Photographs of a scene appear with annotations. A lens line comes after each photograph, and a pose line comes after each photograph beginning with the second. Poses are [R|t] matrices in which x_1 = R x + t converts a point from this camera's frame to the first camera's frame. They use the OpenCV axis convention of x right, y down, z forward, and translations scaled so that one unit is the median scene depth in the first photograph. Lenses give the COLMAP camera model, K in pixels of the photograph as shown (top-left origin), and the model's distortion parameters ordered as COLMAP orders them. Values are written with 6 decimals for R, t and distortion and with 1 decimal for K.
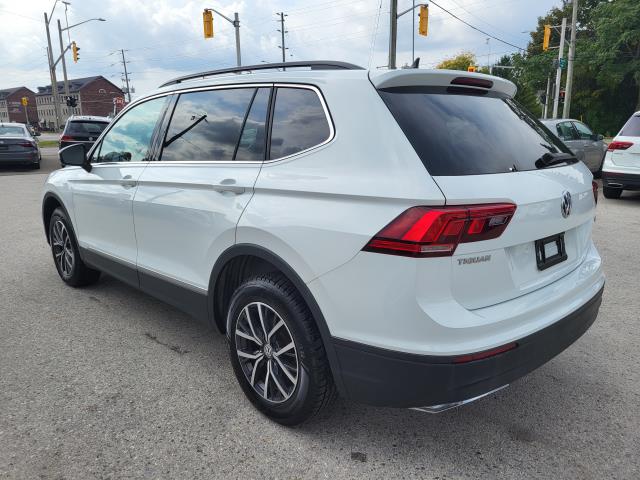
lens RADIAL K [[489.2, 0, 320.0], [0, 489.2, 240.0], [0, 0, 1]] dist [0.033166, -0.008098]
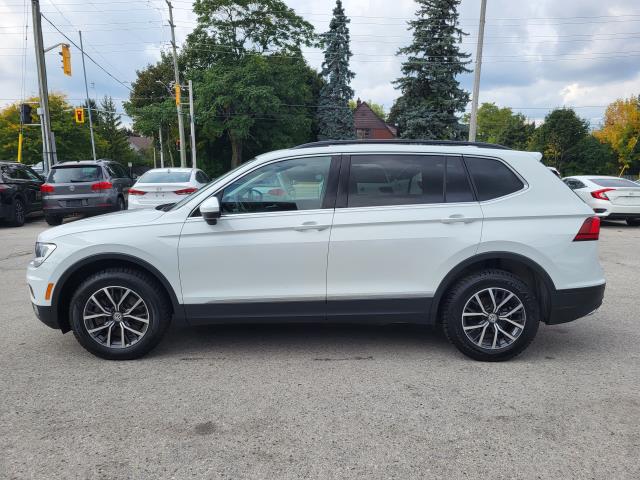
lens RADIAL K [[489.2, 0, 320.0], [0, 489.2, 240.0], [0, 0, 1]] dist [0.033166, -0.008098]
pose [[0.682950, -0.093494, 0.724457, -1.554720], [0.152892, 0.988103, -0.016613, -0.082131], [-0.714286, 0.122110, 0.689119, 0.247664]]
